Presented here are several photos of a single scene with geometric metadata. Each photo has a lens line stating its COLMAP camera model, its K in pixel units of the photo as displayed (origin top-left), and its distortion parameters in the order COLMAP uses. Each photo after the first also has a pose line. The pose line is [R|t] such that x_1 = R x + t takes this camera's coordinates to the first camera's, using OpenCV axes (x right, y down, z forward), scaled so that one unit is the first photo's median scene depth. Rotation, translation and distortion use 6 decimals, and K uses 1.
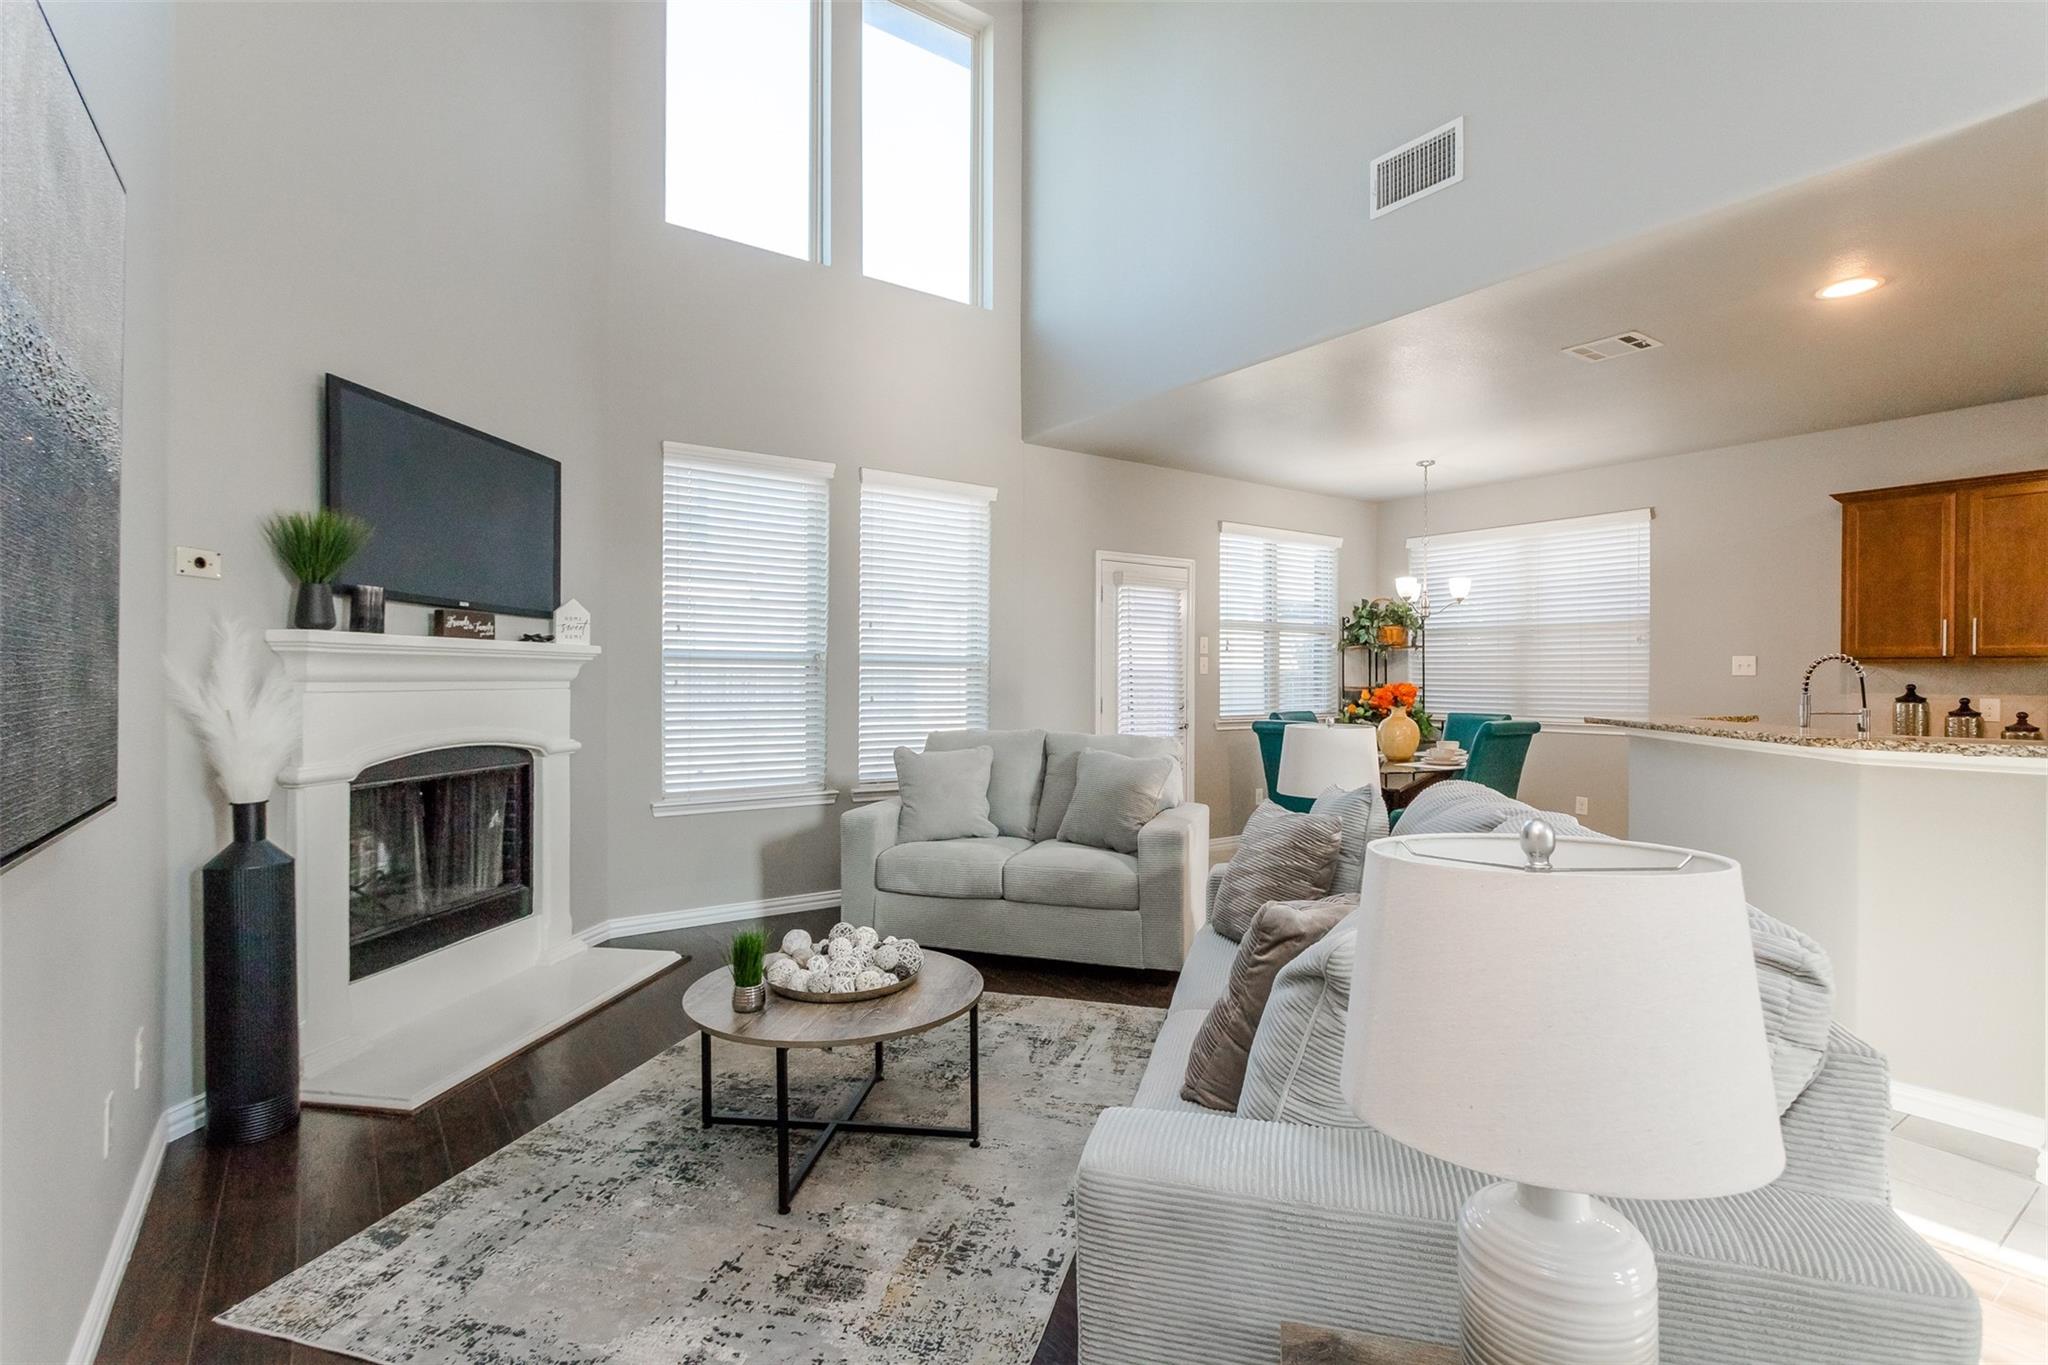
lens RADIAL K [[976.9, 0, 1019.9], [0, 976.9, 679.2], [0, 0, 1]] dist [0.003667, -0.000330]
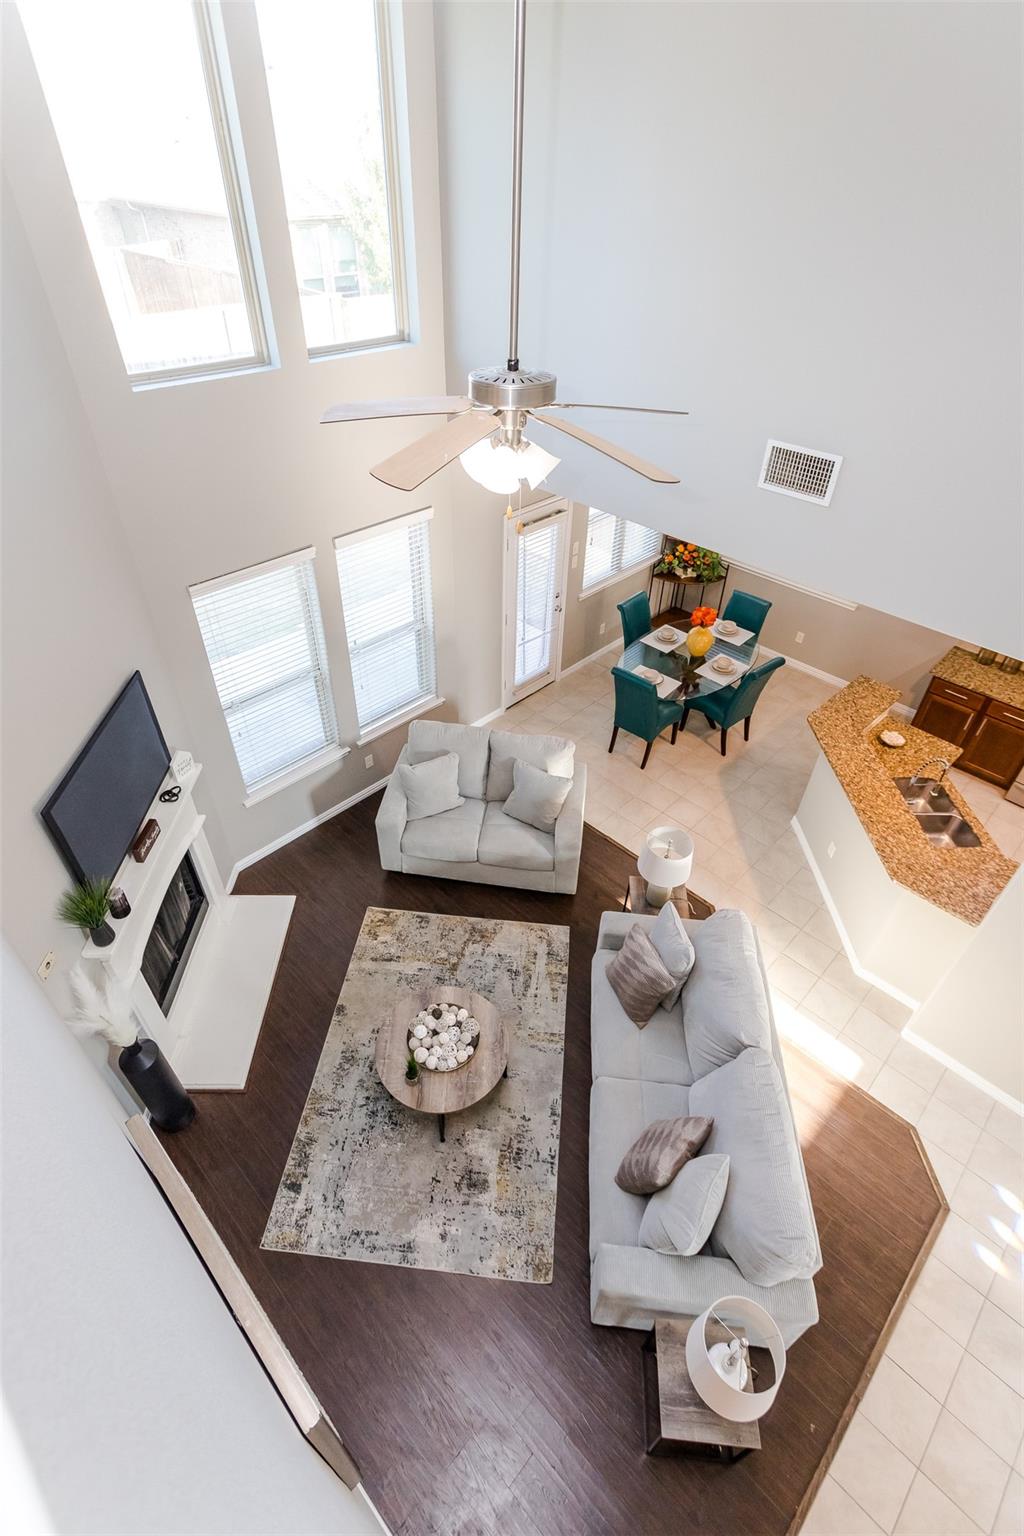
lens RADIAL K [[732.6, 0, 509.0], [0, 732.6, 768.9], [0, 0, 1]] dist [0.003667, -0.000330]
pose [[0.984639, -0.100455, 0.142809, -0.129987], [-0.016194, 0.761846, 0.647556, -0.748159], [-0.173849, -0.639922, 0.748516, 0.087531]]
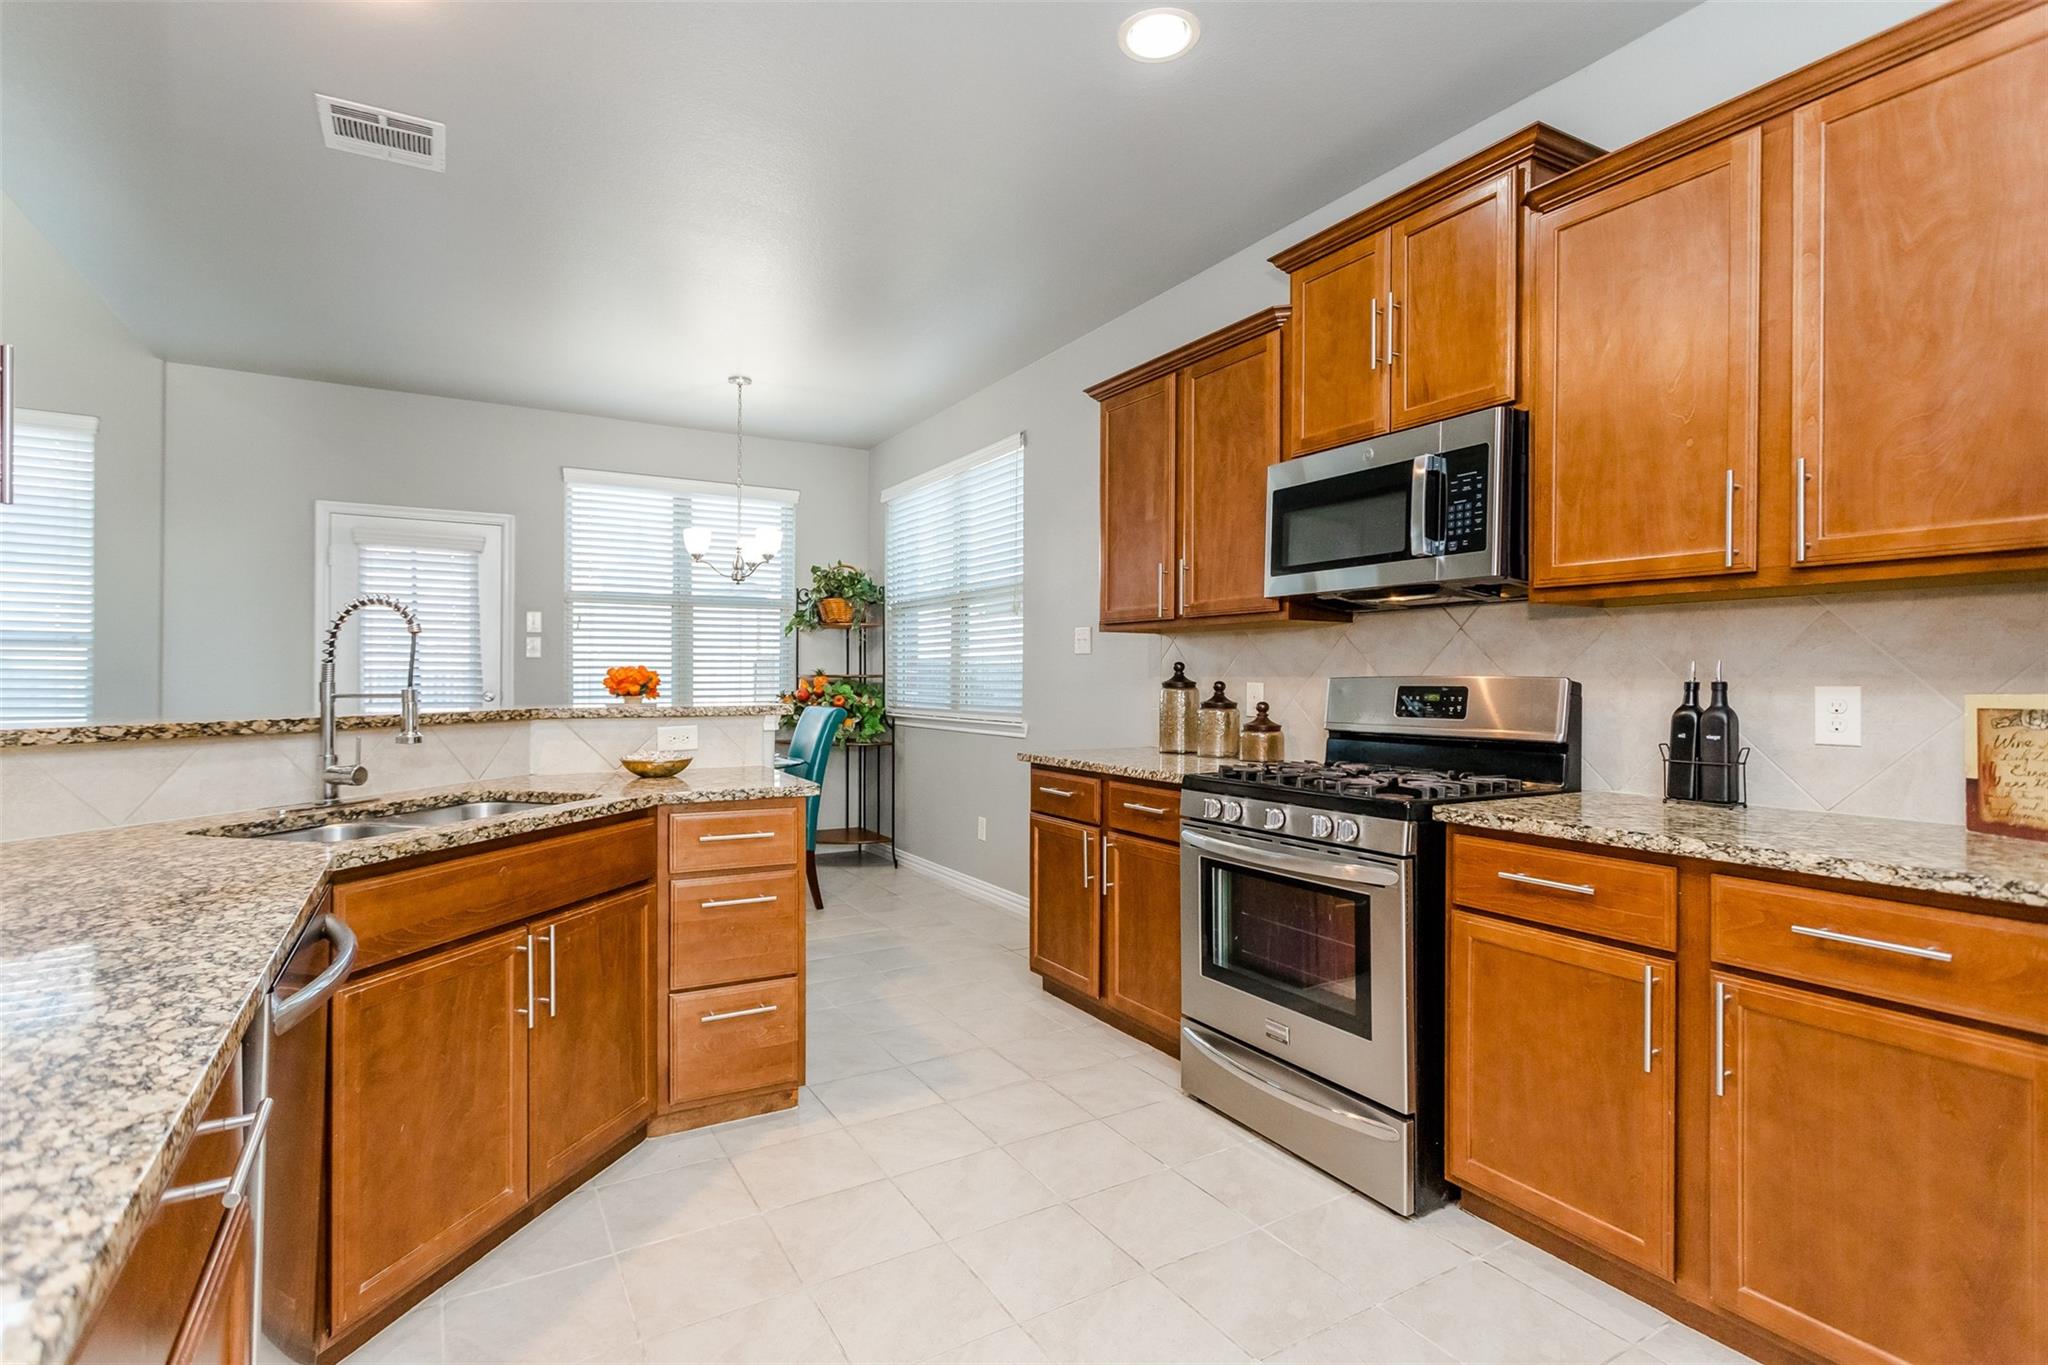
lens RADIAL K [[976.9, 0, 1027.7], [0, 976.9, 683.5], [0, 0, 1]] dist [0.003667, -0.000330]
pose [[0.996064, -0.001299, -0.088626, 1.075114], [0.001569, 0.999994, 0.002978, 0.022227], [0.088622, -0.003106, 0.996061, 0.388850]]
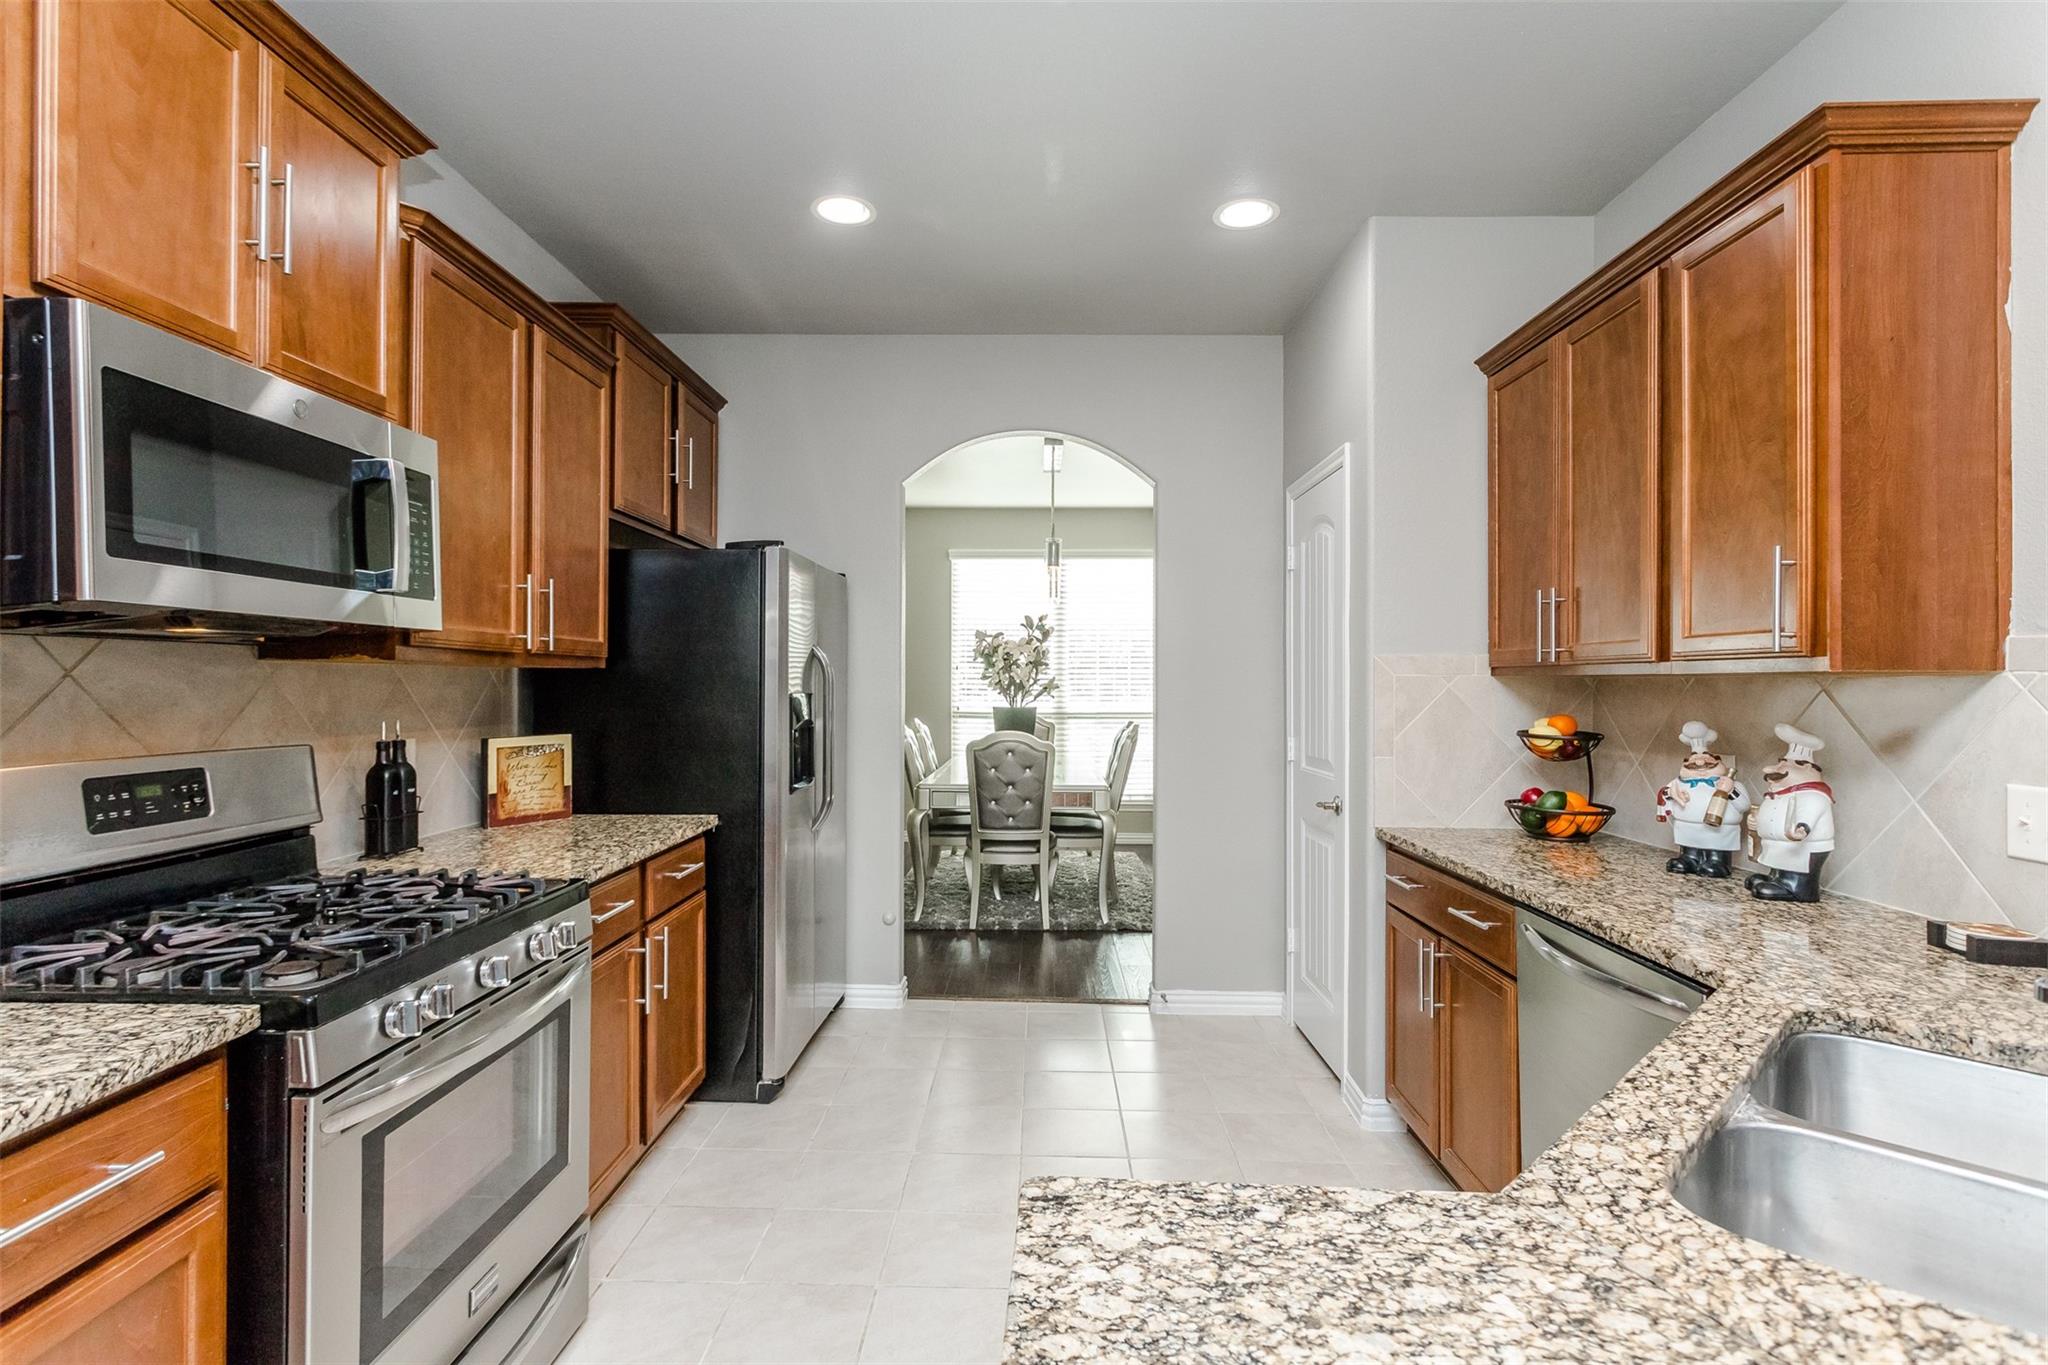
lens RADIAL K [[976.9, 0, 1021.2], [0, 976.9, 676.0], [0, 0, 1]] dist [0.003667, -0.000330]
pose [[-0.800384, -0.004112, 0.599473, 0.783346], [-0.008568, 0.999953, -0.004580, -0.011890], [-0.599426, -0.008802, -0.800382, 1.126699]]
